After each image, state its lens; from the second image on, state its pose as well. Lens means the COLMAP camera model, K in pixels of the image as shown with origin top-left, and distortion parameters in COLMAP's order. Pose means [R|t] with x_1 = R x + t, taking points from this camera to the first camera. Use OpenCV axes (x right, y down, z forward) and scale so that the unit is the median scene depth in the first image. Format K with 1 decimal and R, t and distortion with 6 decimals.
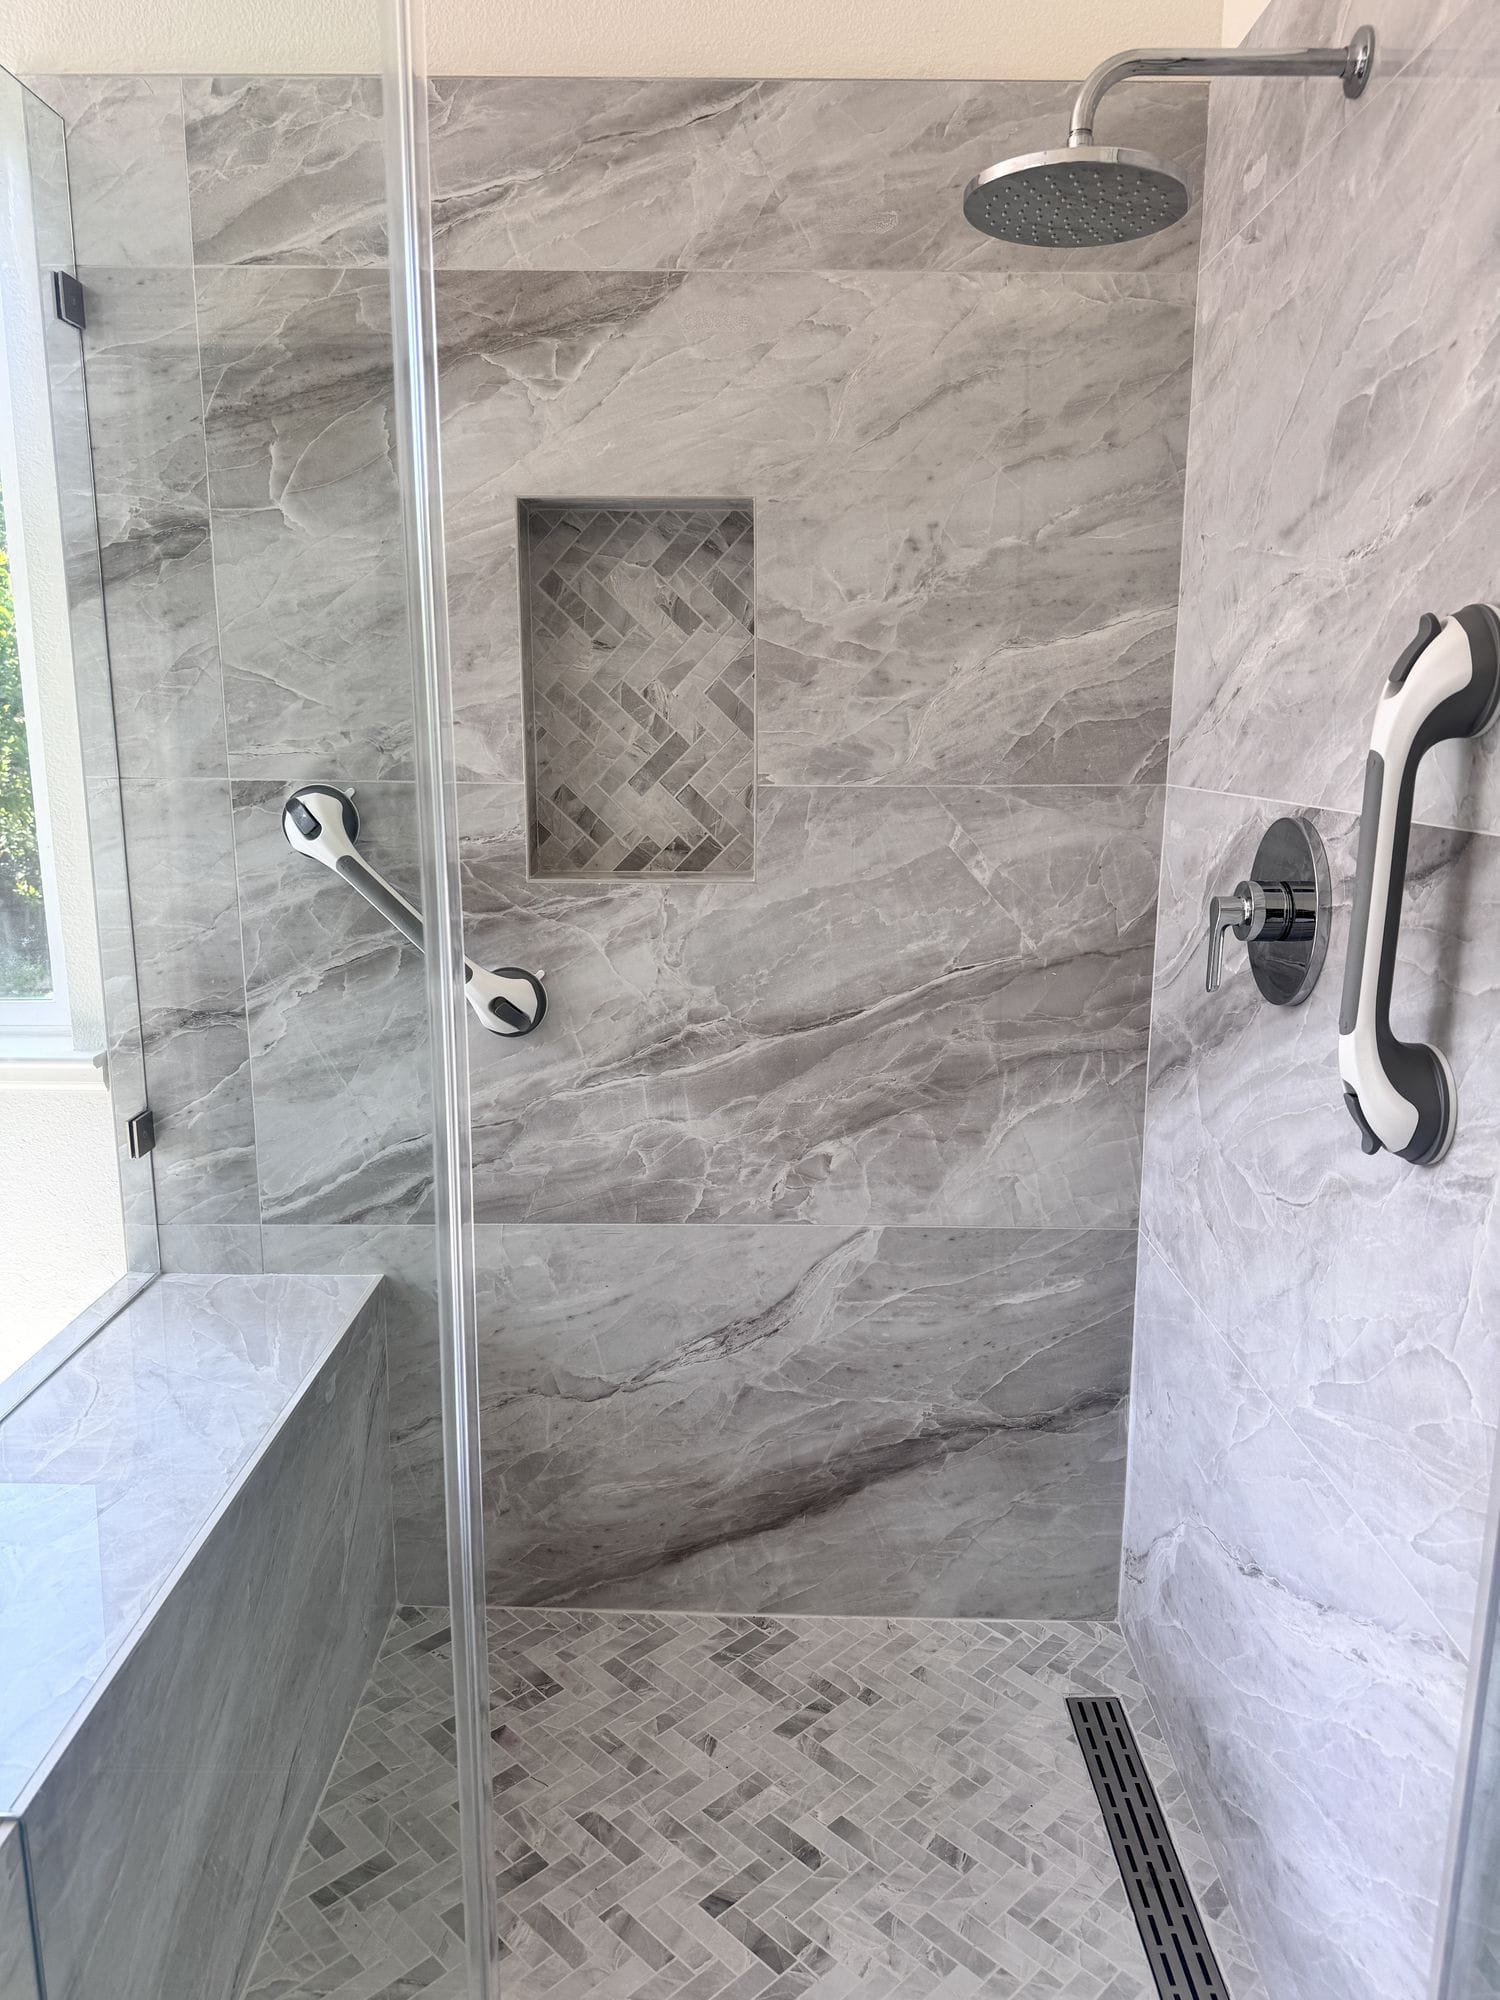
lens RADIAL K [[1410.6, 0, 758.7], [0, 1410.6, 1008.6], [0, 0, 1]] dist [0.049734, -0.054588]
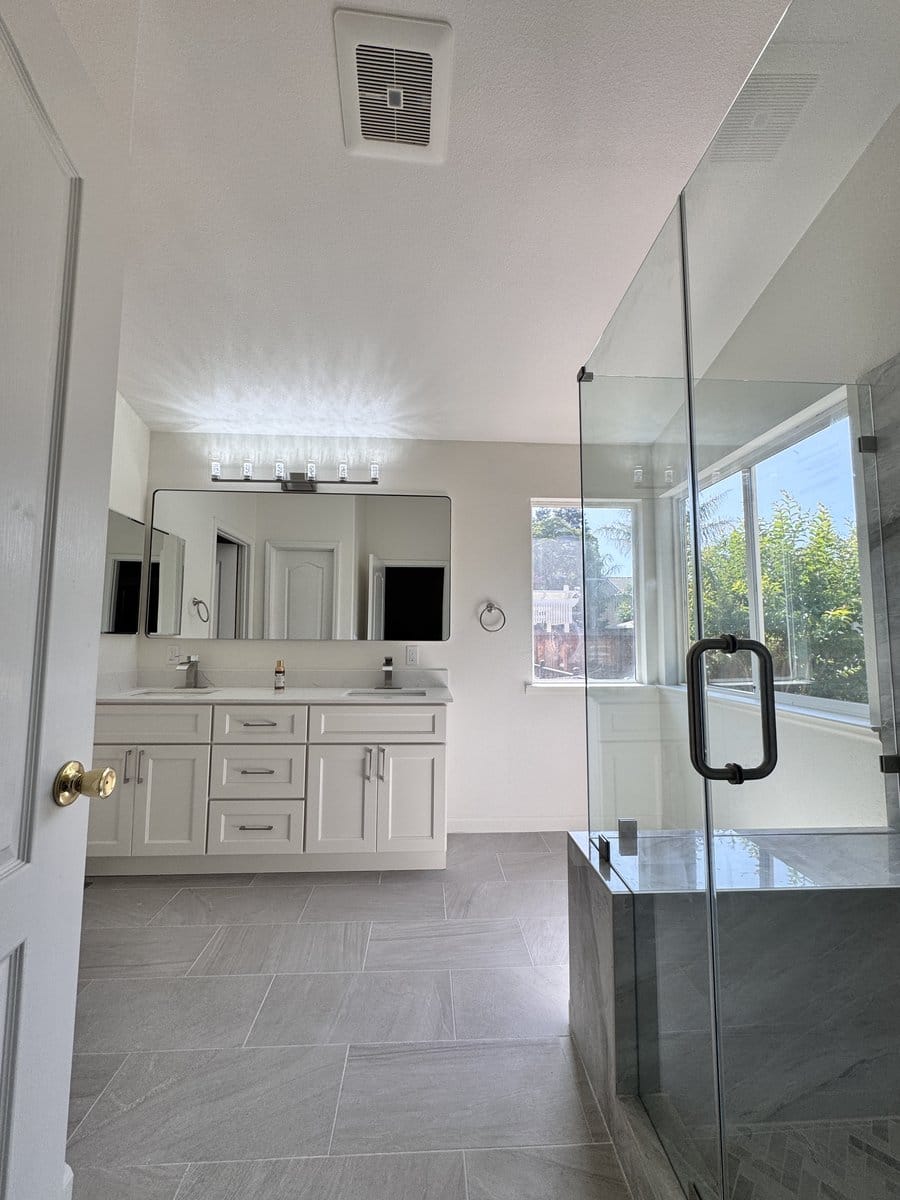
lens RADIAL K [[480.1, 0, 451.6], [0, 480.1, 599.0], [0, 0, 1]] dist [-0.005331, 0.001190]
pose [[0.052446, -0.087533, -0.994780, 0.349077], [-0.205459, 0.973894, -0.096527, 0.049591], [0.977259, 0.209449, 0.033092, 0.223223]]
